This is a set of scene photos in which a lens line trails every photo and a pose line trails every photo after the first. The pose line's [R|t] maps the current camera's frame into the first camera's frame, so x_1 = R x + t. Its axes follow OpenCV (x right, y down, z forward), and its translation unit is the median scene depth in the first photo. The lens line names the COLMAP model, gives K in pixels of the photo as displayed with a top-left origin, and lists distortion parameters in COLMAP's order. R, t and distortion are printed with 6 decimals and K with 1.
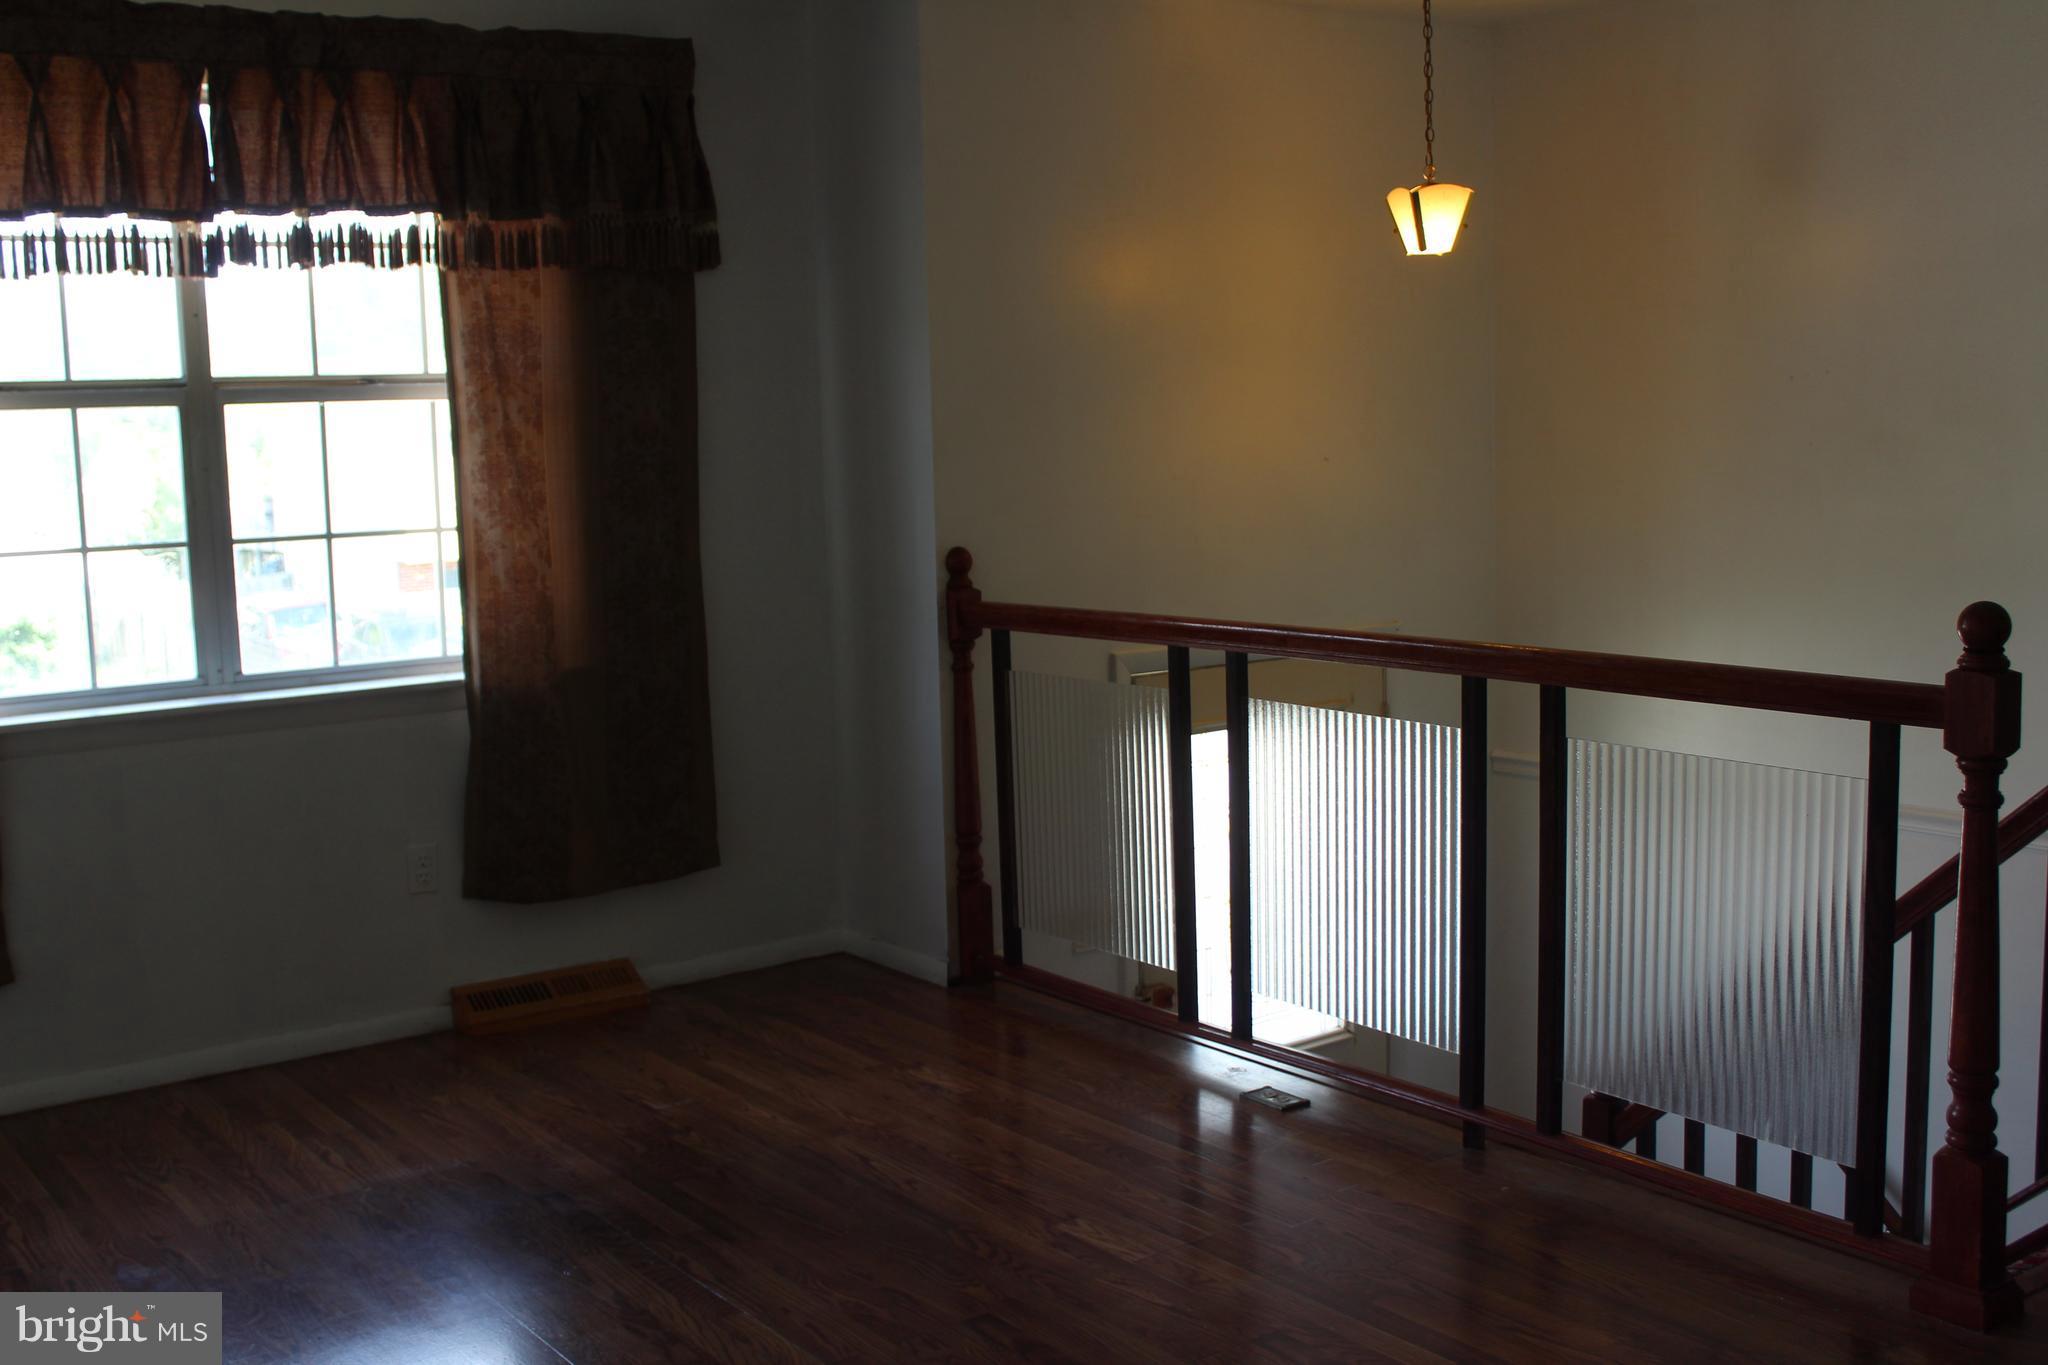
lens RADIAL K [[2241.7, 0, 1033.5], [0, 2241.7, 674.9], [0, 0, 1]] dist [-0.062157, 0.000000]
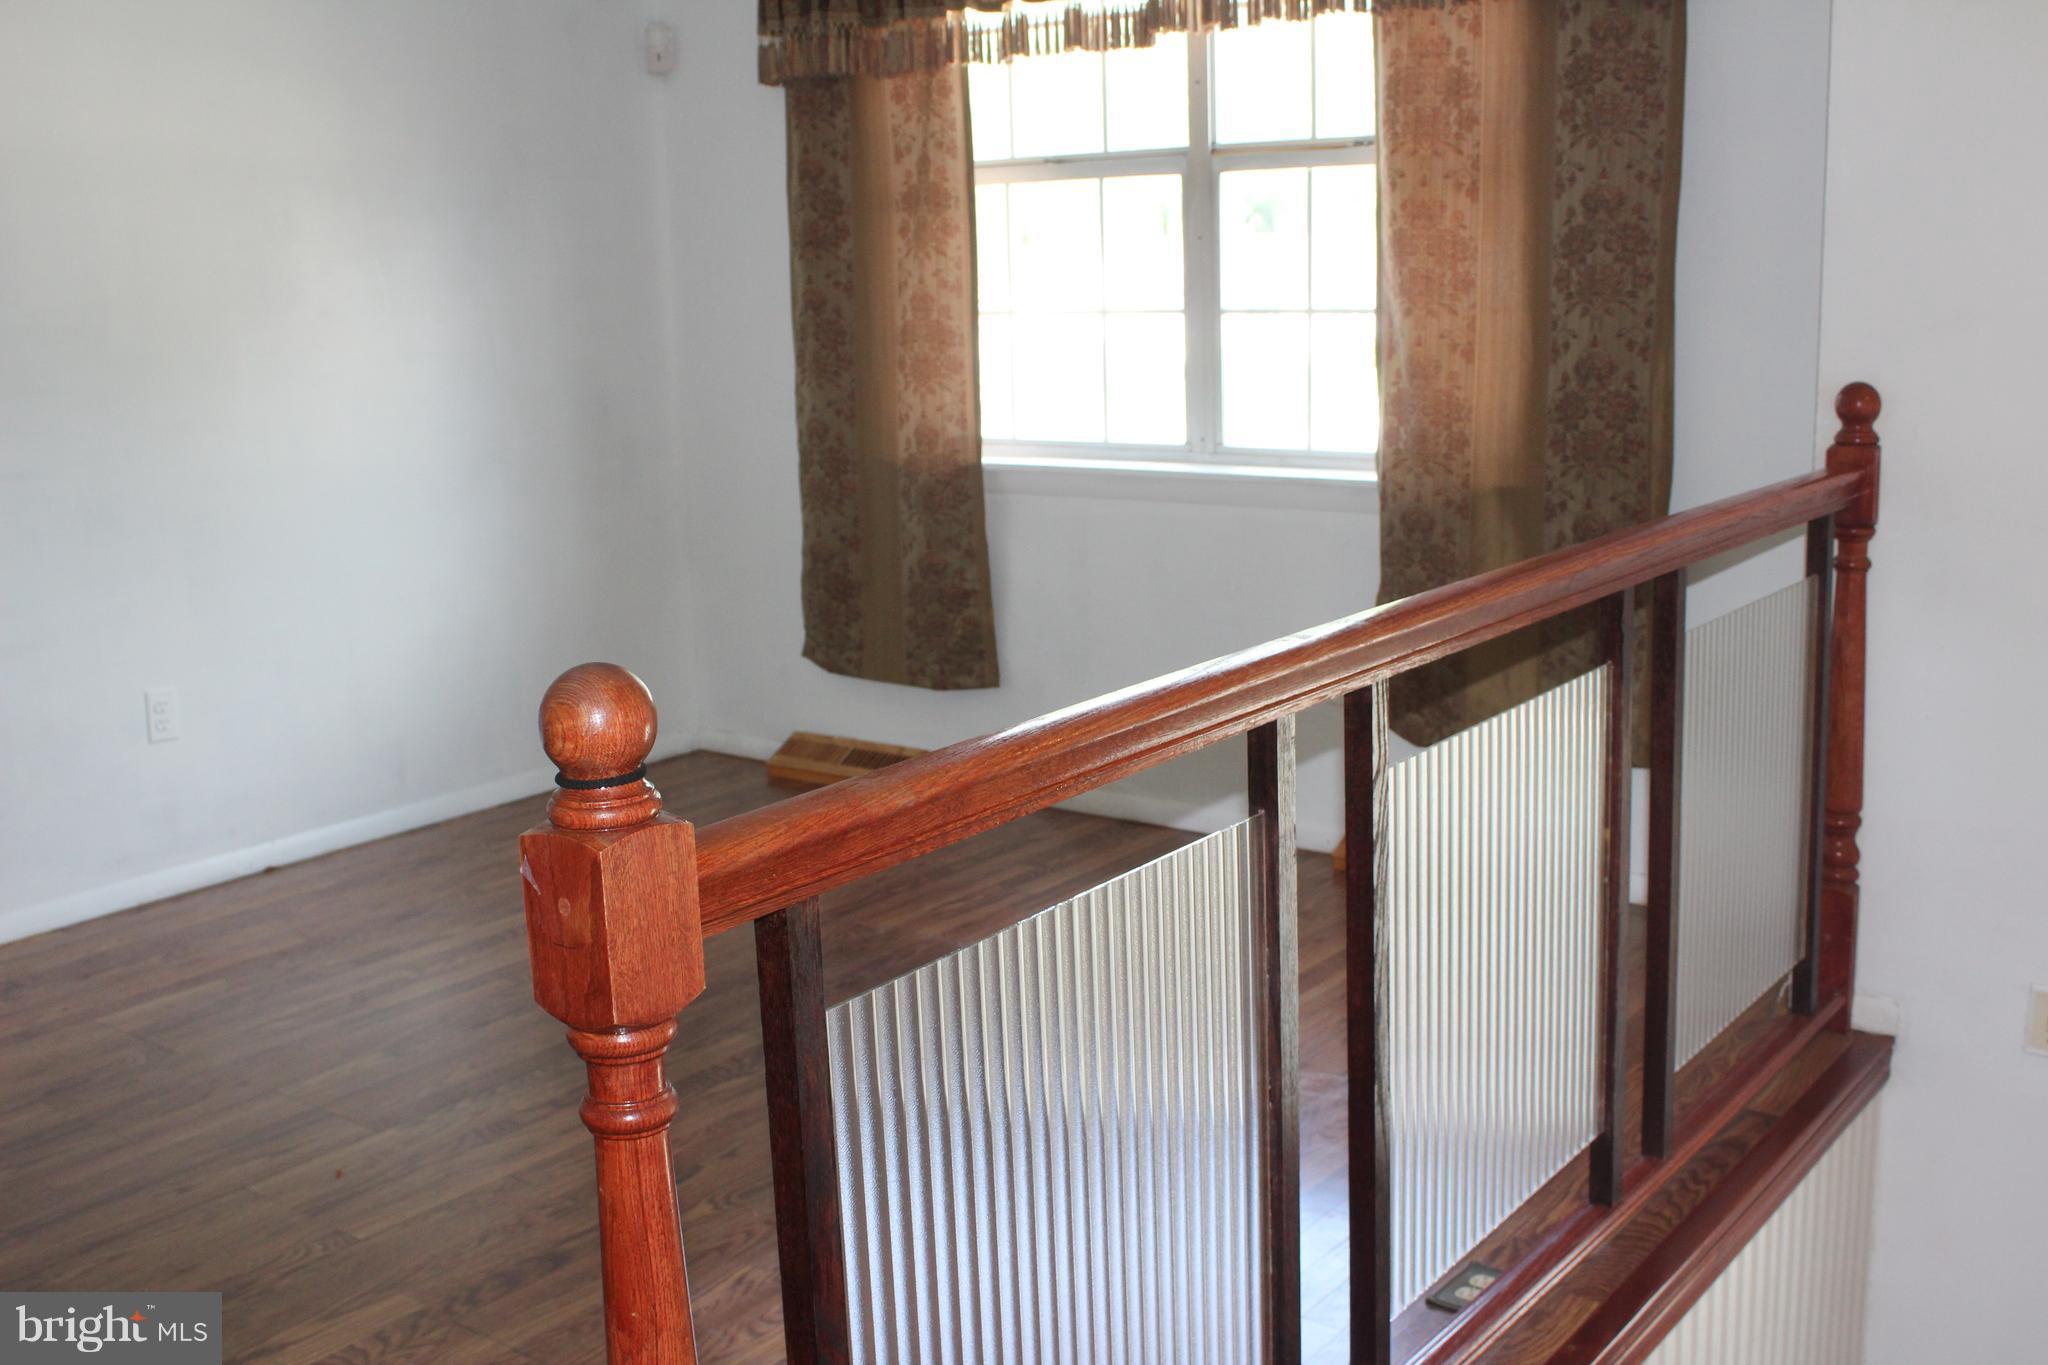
lens RADIAL K [[2241.7, 0, 1019.0], [0, 2241.7, 679.4], [0, 0, 1]] dist [-0.062157, 0.000000]
pose [[0.239309, 0.208812, -0.948224, 0.589309], [-0.086680, 0.977296, 0.193339, -0.082951], [0.967067, 0.035924, 0.251975, 0.651828]]
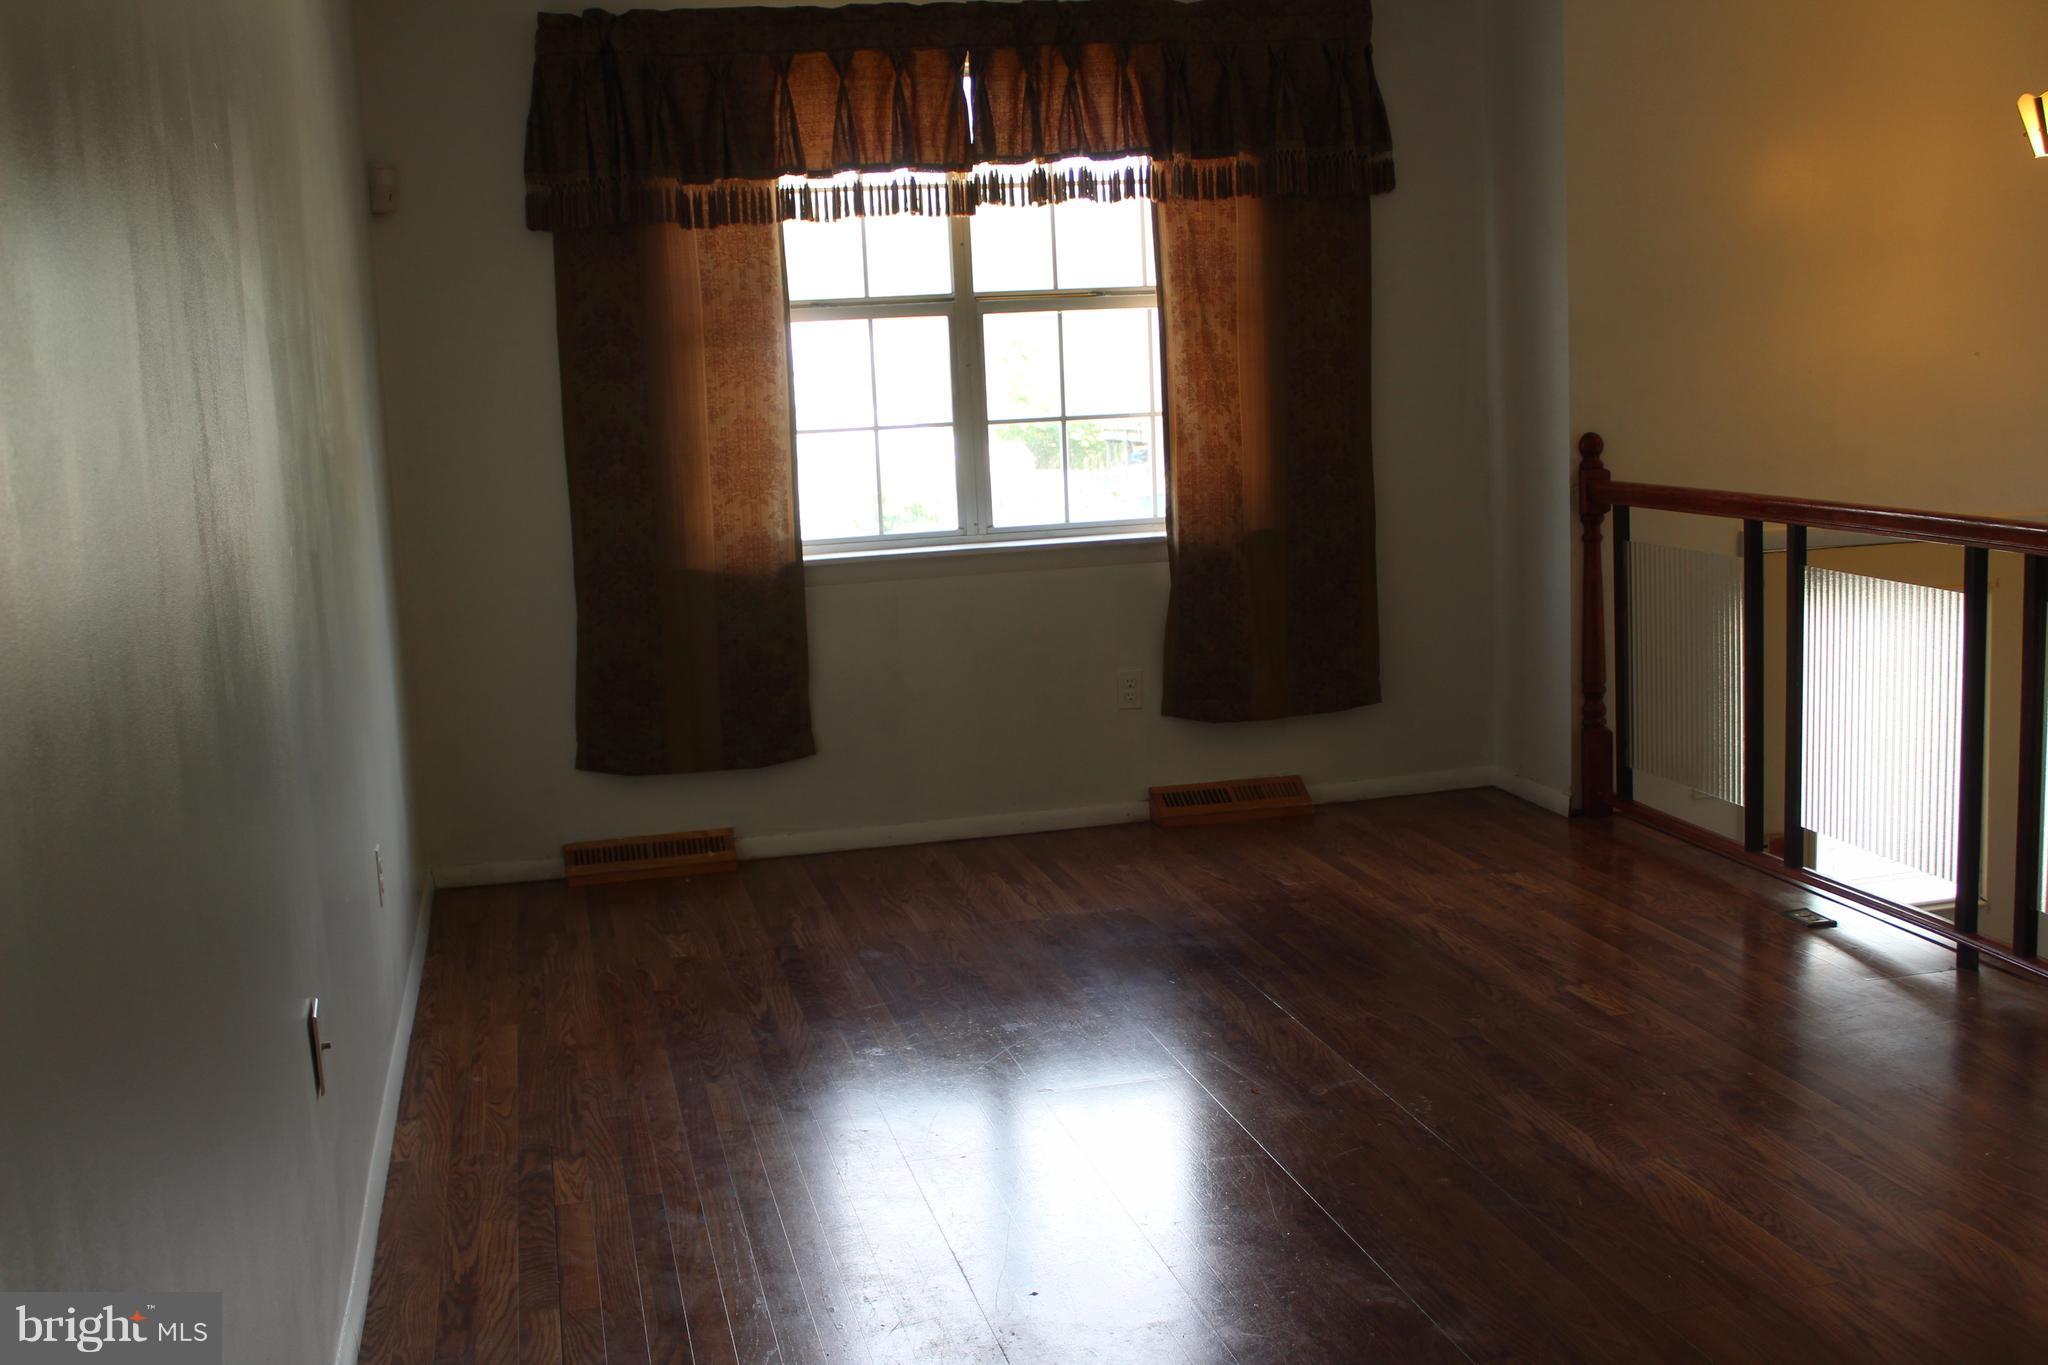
lens RADIAL K [[2241.7, 0, 1005.8], [0, 2241.7, 678.5], [0, 0, 1]] dist [-0.062157, 0.000000]
pose [[0.922605, 0.046505, -0.382932, 0.142633], [-0.028391, 0.998200, 0.052823, 0.017747], [0.384700, -0.037863, 0.922265, -0.177483]]
